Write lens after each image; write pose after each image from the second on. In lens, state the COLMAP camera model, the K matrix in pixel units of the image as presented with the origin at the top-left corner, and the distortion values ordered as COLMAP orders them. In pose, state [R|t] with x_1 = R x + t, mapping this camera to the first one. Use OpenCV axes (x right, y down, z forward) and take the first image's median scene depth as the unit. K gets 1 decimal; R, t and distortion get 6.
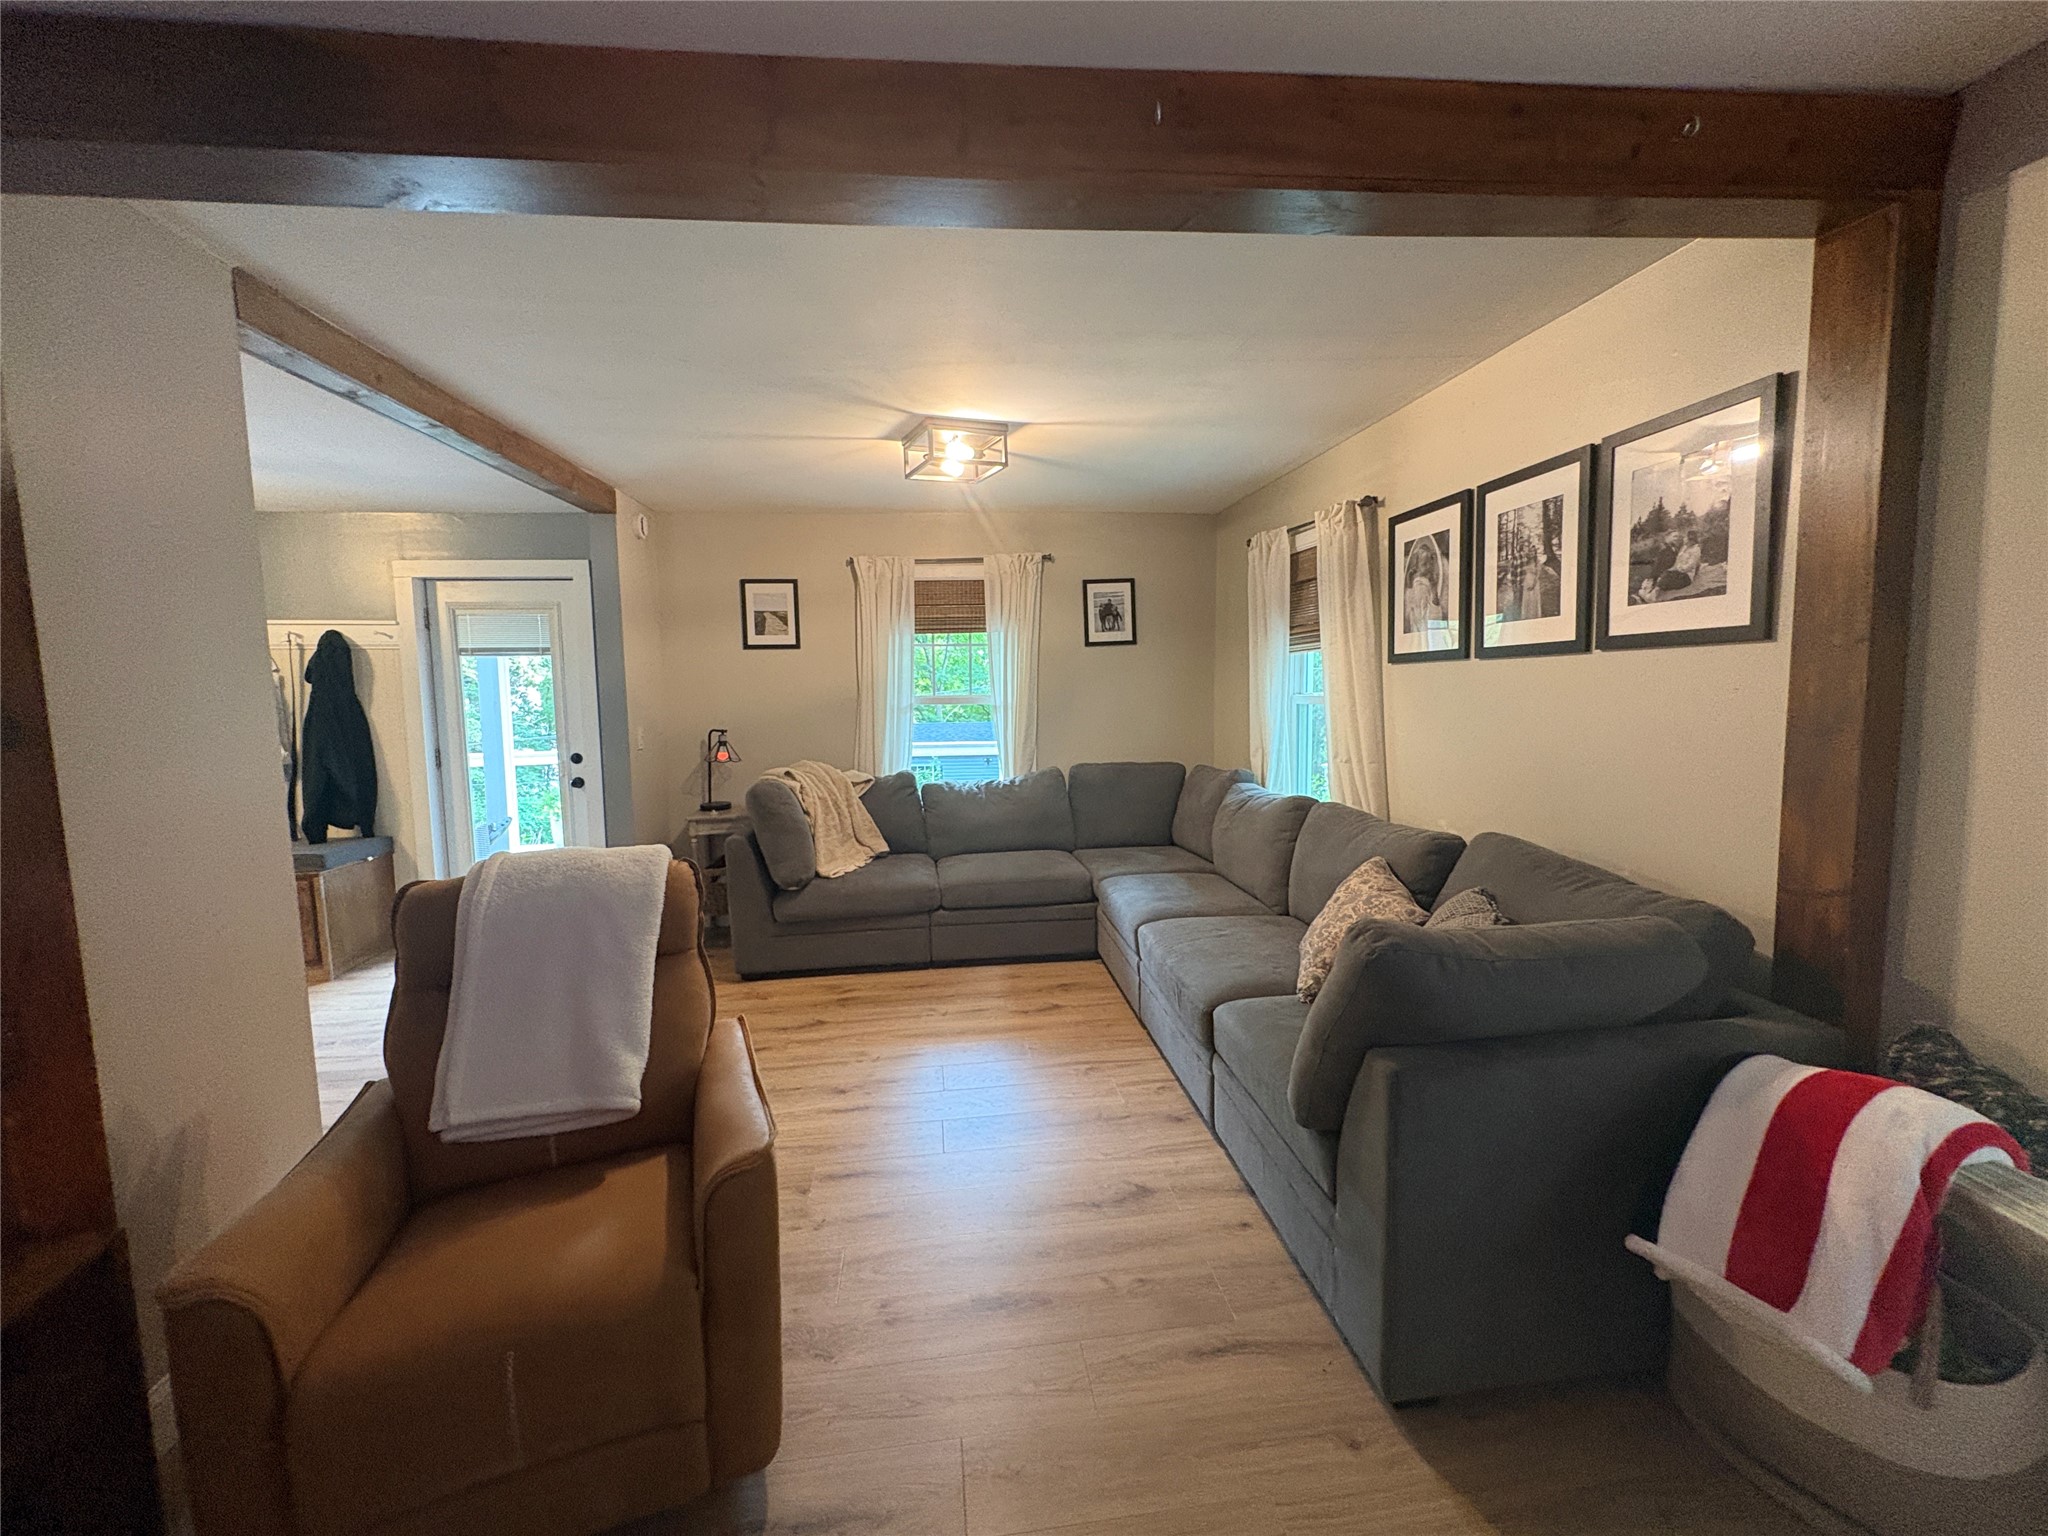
lens RADIAL K [[819.7, 0, 1023.2], [0, 819.7, 764.2], [0, 0, 1]] dist [-0.002052, -0.000023]
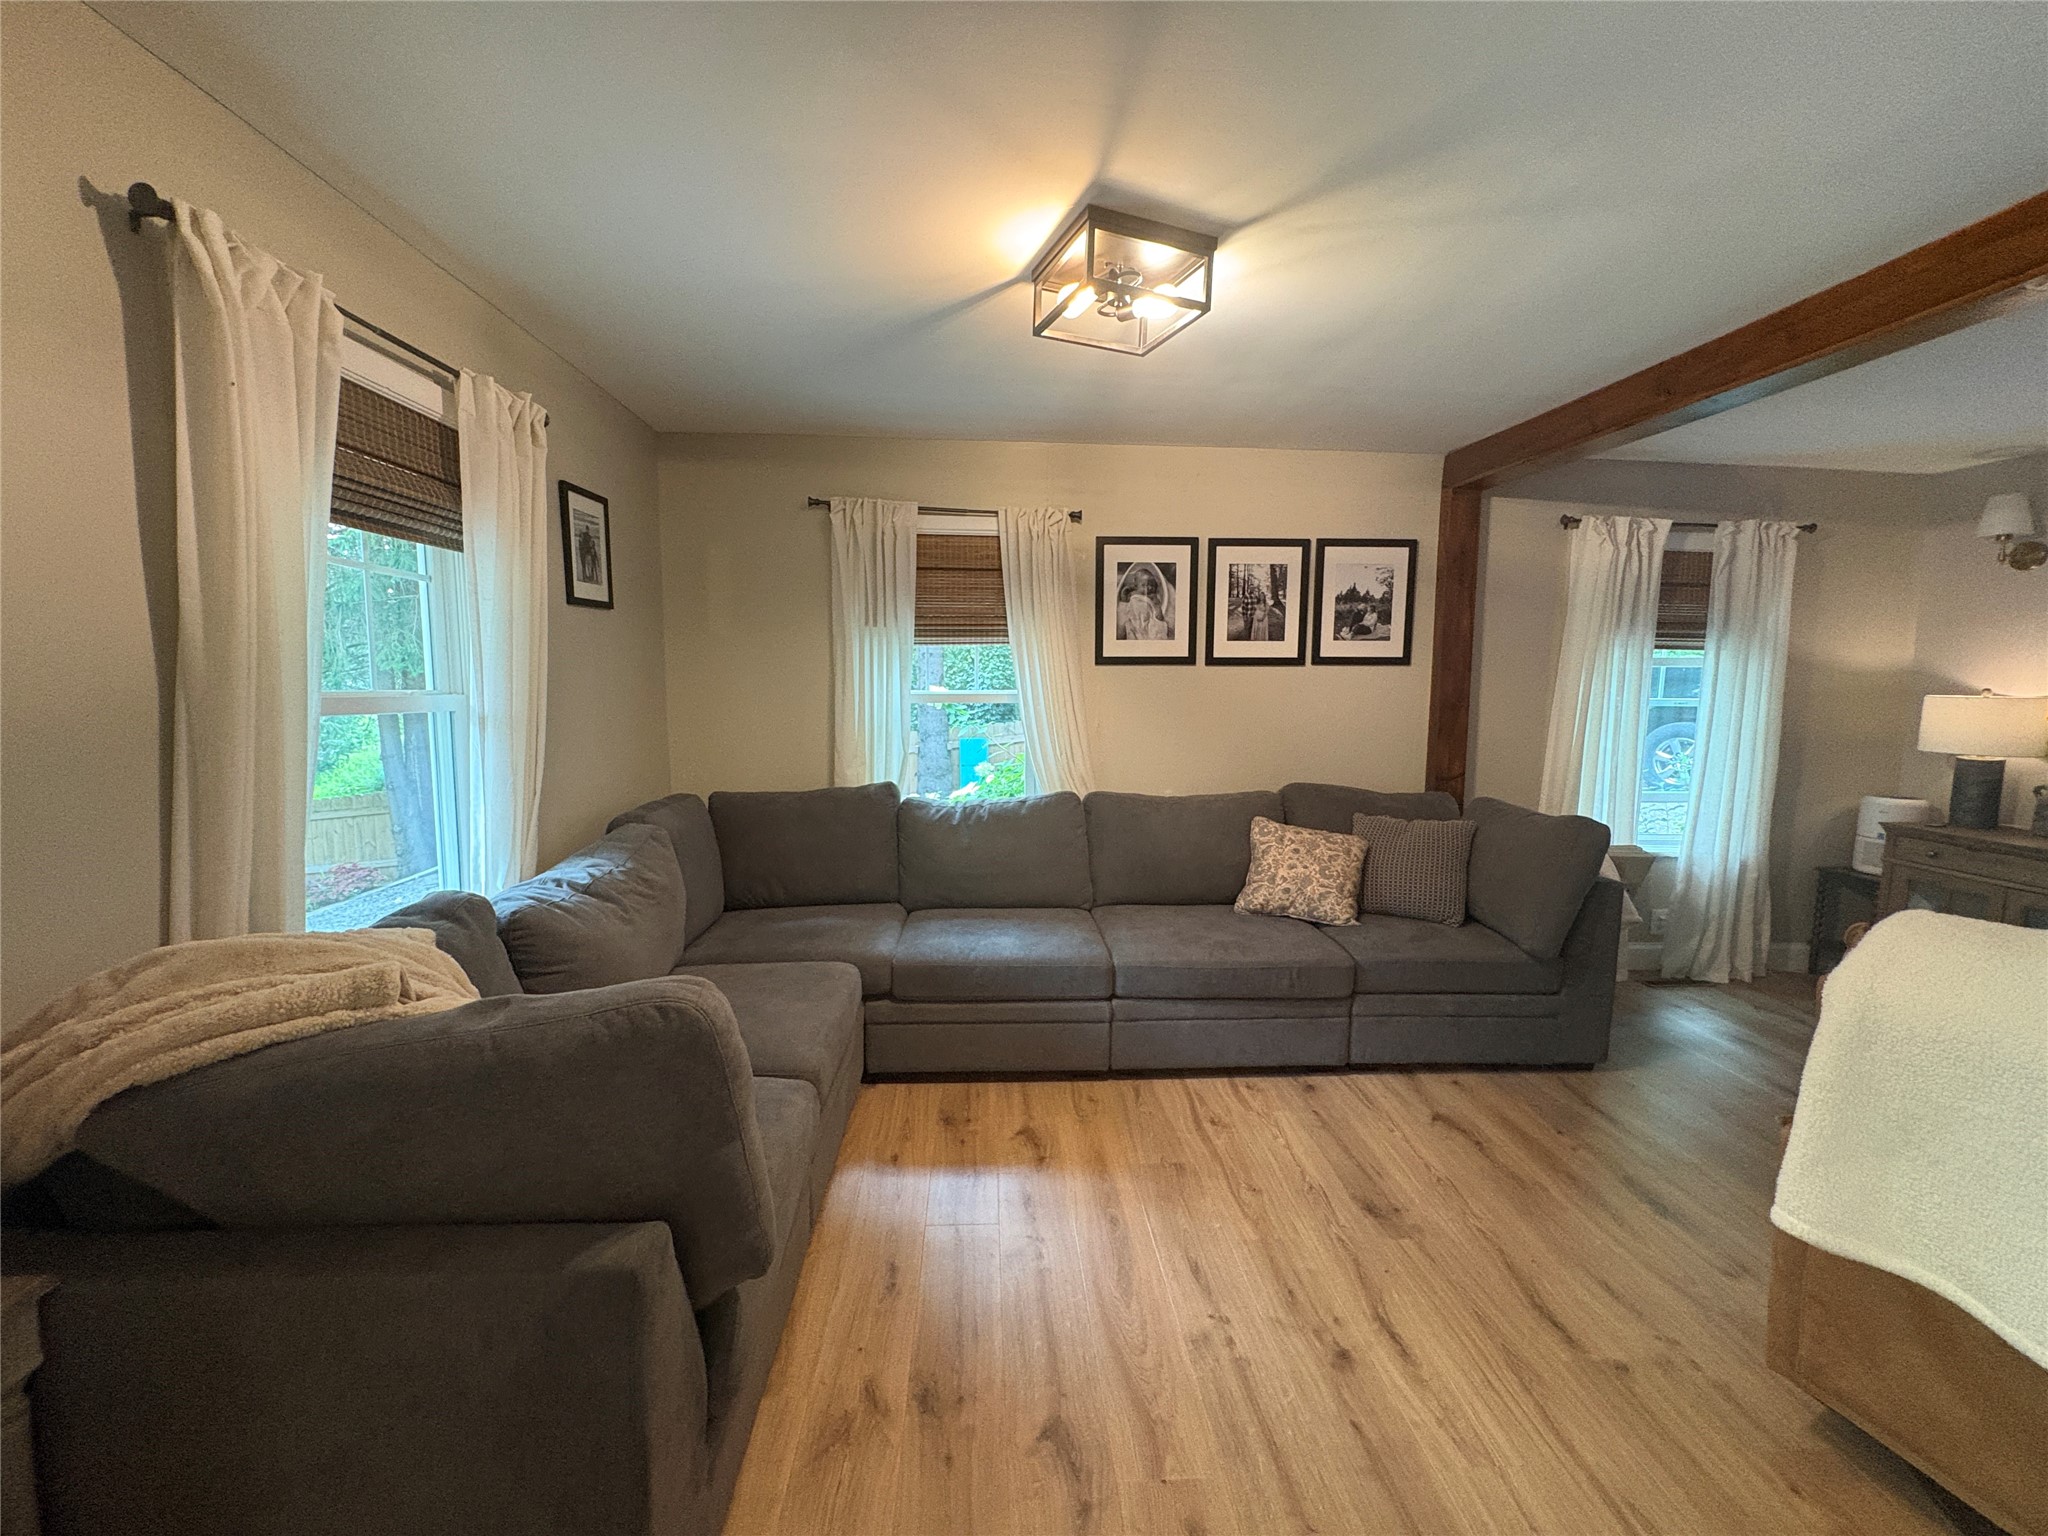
lens RADIAL K [[819.7, 0, 1024.0], [0, 819.7, 764.9], [0, 0, 1]] dist [-0.002052, -0.000023]
pose [[0.067920, -0.080212, 0.994461, -0.893742], [0.087684, 0.993386, 0.074137, -0.098557], [-0.993830, 0.082163, 0.074505, 1.302514]]
